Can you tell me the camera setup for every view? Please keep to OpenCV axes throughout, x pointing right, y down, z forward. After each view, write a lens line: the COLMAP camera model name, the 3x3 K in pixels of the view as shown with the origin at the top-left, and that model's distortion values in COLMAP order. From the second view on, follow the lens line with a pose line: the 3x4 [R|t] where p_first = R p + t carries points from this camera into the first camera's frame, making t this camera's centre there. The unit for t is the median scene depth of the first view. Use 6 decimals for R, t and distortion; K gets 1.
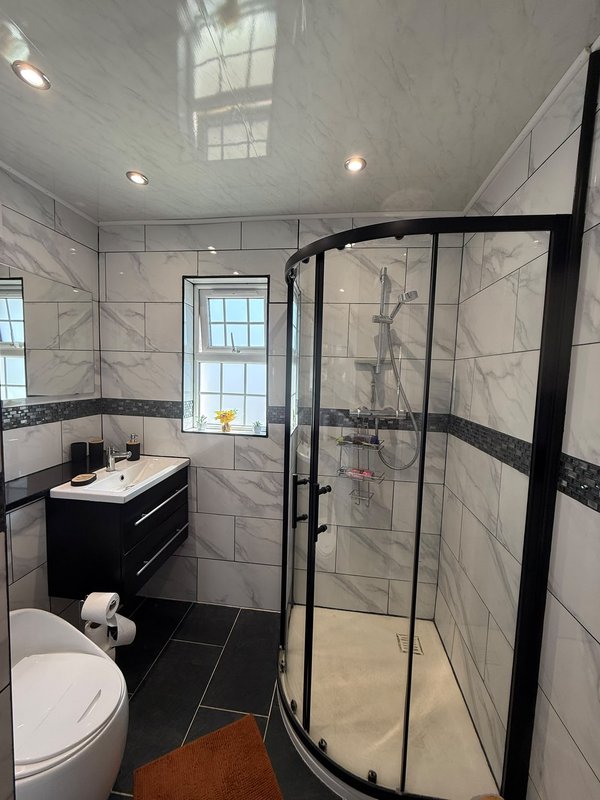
lens RADIAL K [[319.6, 0, 300.0], [0, 319.6, 400.0], [0, 0, 1]] dist [0.000465, 0.000018]
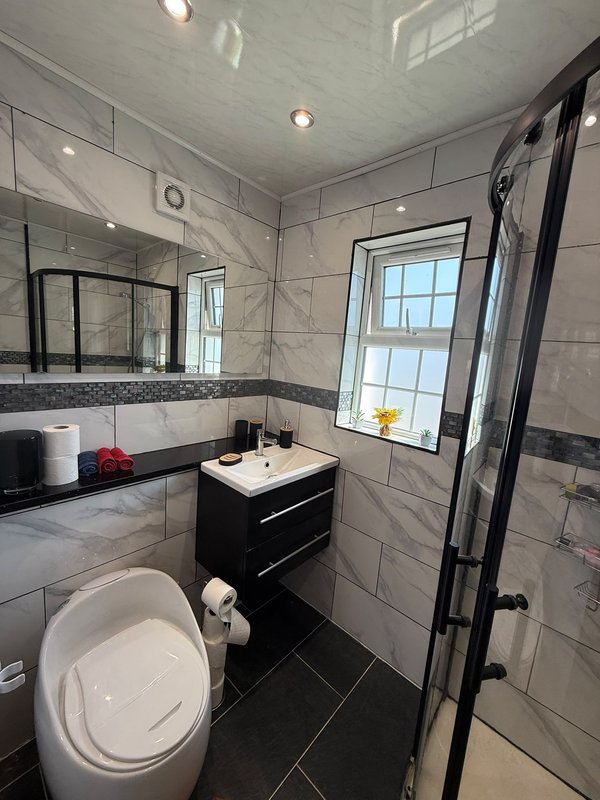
lens RADIAL K [[319.6, 0, 300.0], [0, 319.6, 400.0], [0, 0, 1]] dist [0.000465, 0.000018]
pose [[0.820875, 0.120783, -0.558190, 0.028240], [-0.103443, 0.992659, 0.062671, -0.015809], [0.561662, 0.006296, 0.827343, 0.237173]]
